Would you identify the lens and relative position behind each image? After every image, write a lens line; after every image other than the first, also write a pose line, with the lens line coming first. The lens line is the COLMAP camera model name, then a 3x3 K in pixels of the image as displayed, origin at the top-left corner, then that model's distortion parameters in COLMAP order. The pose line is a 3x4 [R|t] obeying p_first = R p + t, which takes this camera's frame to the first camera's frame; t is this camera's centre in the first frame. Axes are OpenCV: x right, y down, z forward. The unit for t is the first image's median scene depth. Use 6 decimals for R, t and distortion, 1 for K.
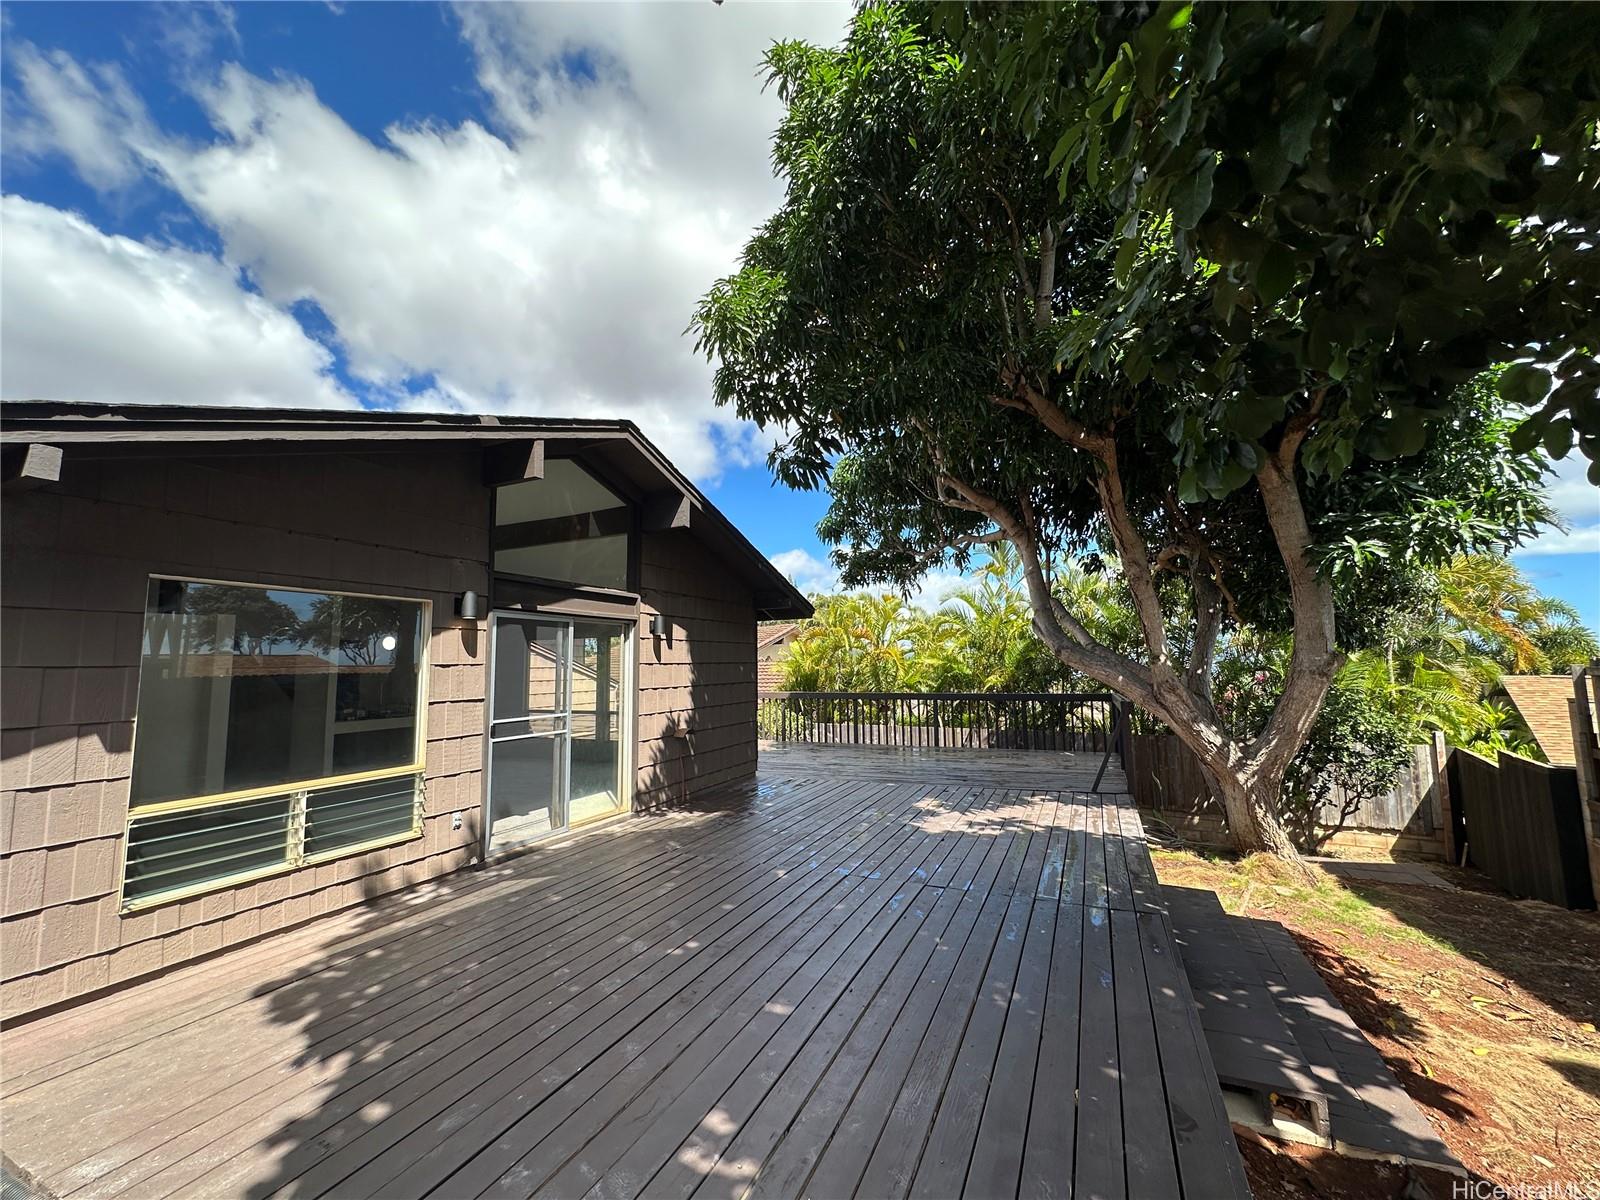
lens RADIAL K [[641.2, 0, 797.7], [0, 641.2, 601.4], [0, 0, 1]] dist [0.000482, 0.000017]
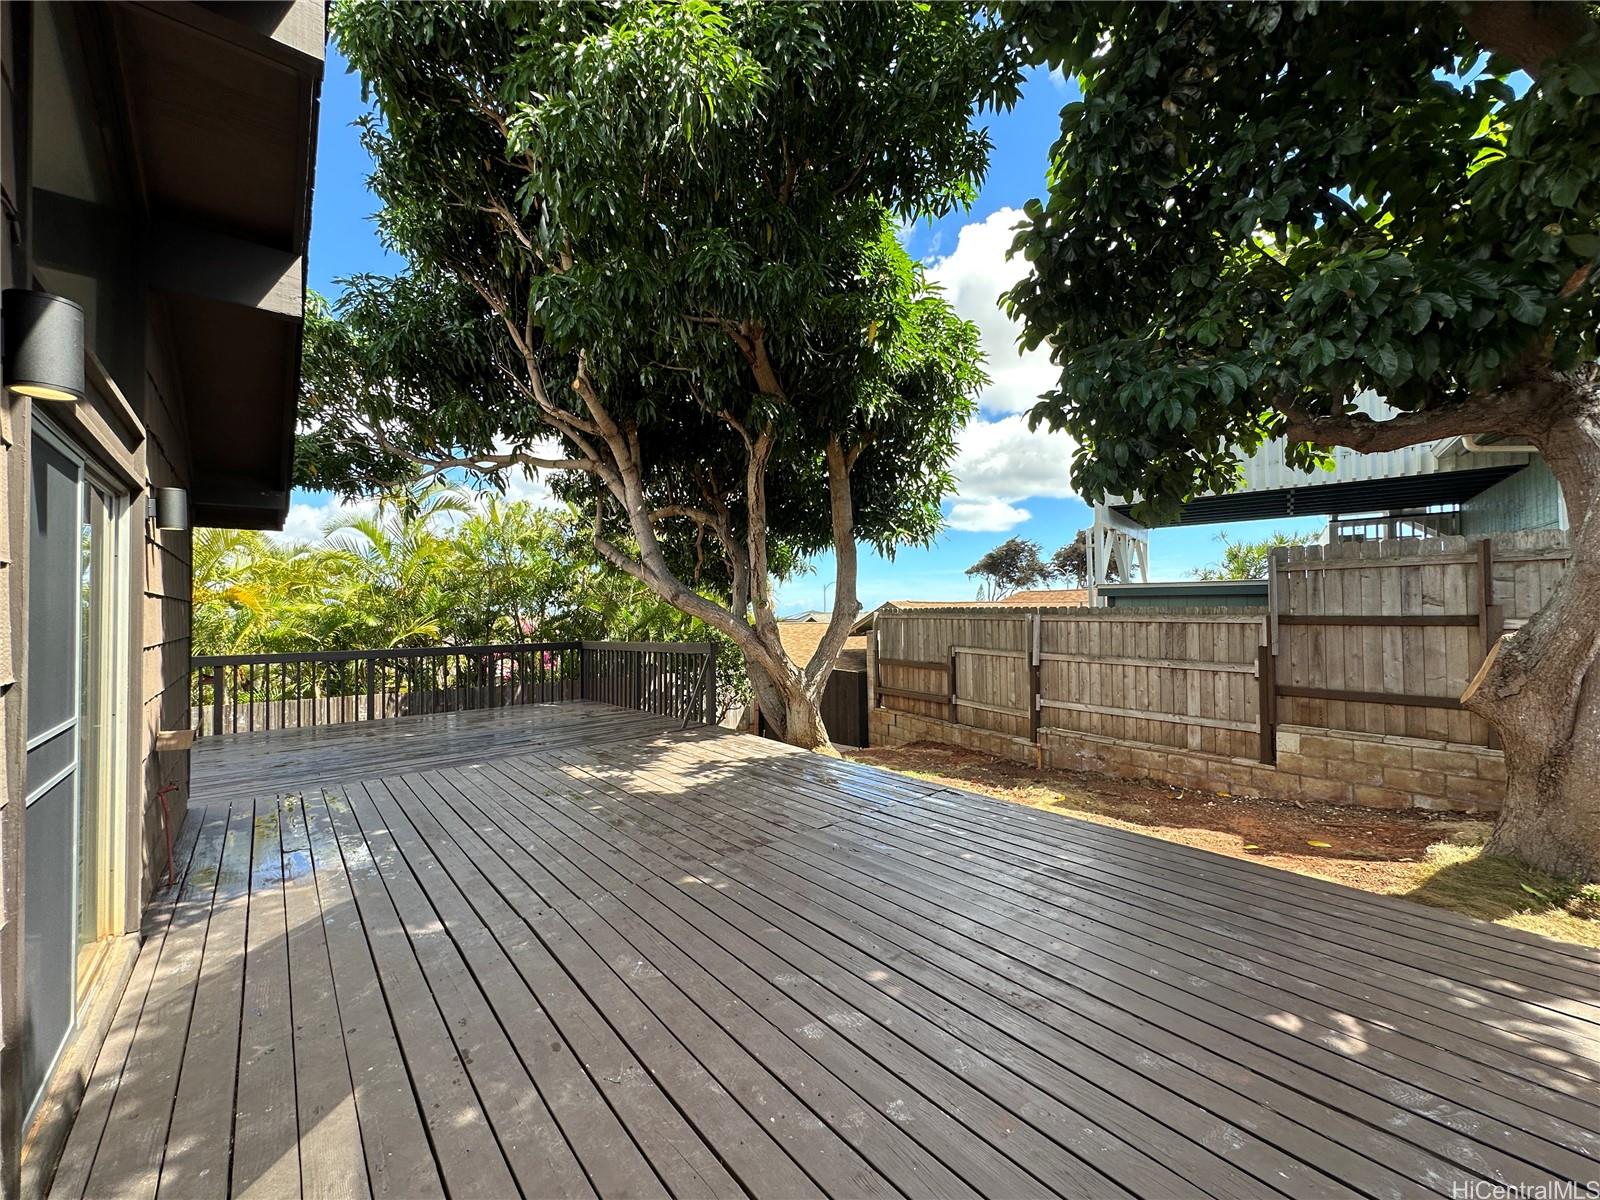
lens RADIAL K [[641.2, 0, 801.2], [0, 641.2, 604.3], [0, 0, 1]] dist [0.000482, 0.000017]
pose [[0.426586, 0.020320, 0.904219, -0.777454], [-0.086928, 0.996040, 0.018626, 0.103950], [-0.900260, -0.086548, 0.426663, 0.728677]]
